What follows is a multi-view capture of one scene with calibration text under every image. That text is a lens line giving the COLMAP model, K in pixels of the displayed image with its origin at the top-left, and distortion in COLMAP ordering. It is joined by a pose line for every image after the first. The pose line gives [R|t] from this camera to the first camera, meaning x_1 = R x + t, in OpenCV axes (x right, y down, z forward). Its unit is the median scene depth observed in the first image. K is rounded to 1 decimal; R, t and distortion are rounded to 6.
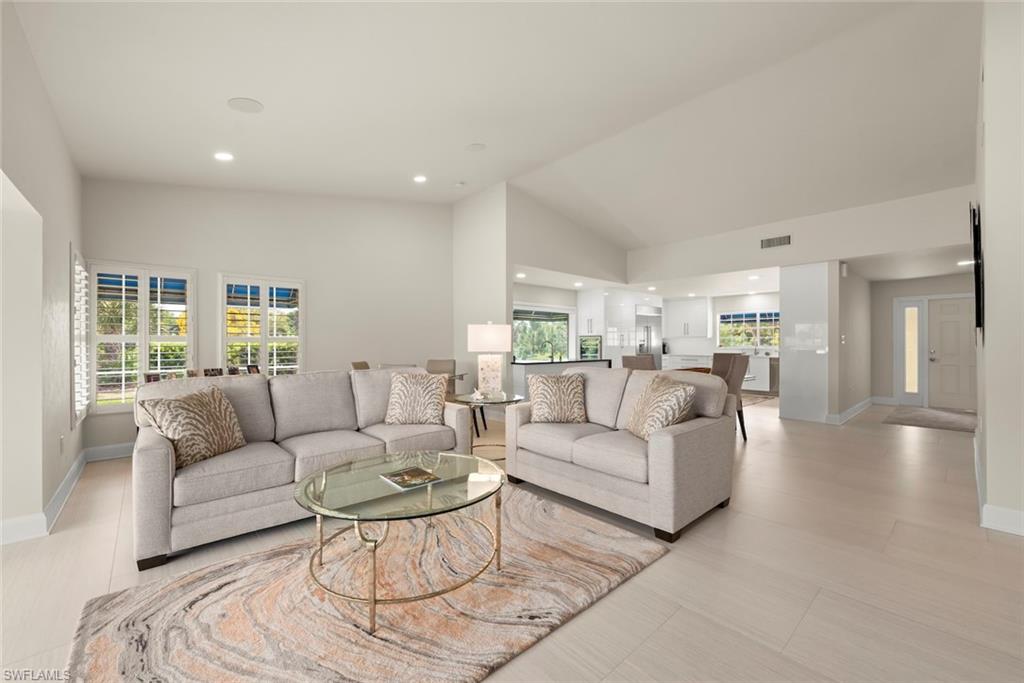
lens RADIAL K [[401.7, 0, 512.0], [0, 401.7, 341.5], [0, 0, 1]] dist [0.000650, 0.000042]
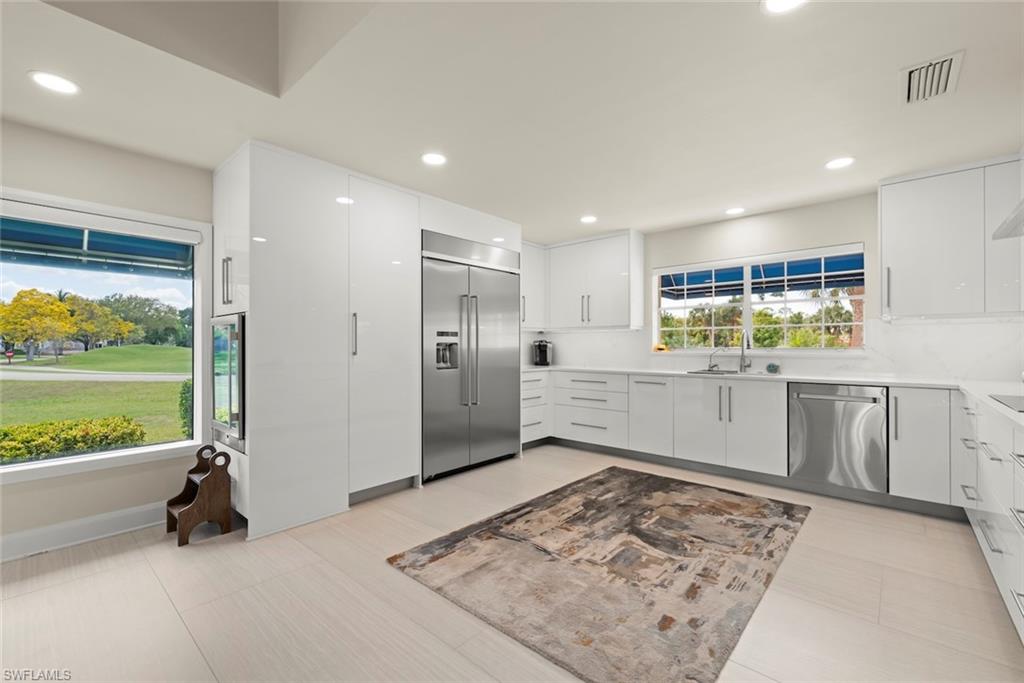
lens RADIAL K [[429.8, 0, 512.0], [0, 429.8, 341.5], [0, 0, 1]] dist [-0.000004, -0.000018]
pose [[0.993436, 0.003292, 0.114341, 0.326268], [-0.002702, 0.999982, -0.005322, 0.006891], [-0.114356, 0.004978, 0.993427, 0.594096]]
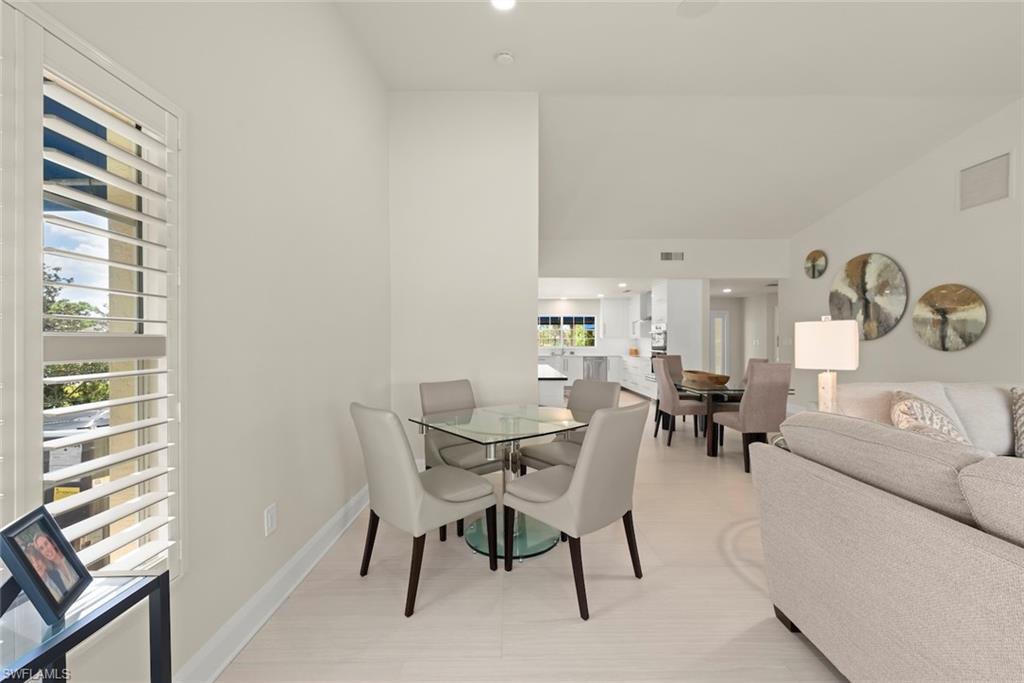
lens RADIAL K [[401.7, 0, 512.0], [0, 401.7, 341.5], [0, 0, 1]] dist [0.000650, 0.000042]
pose [[0.649487, -0.000207, 0.760372, -0.324559], [-0.003214, 0.999990, 0.003017, -0.004532], [-0.760366, -0.004403, 0.649480, 0.384568]]
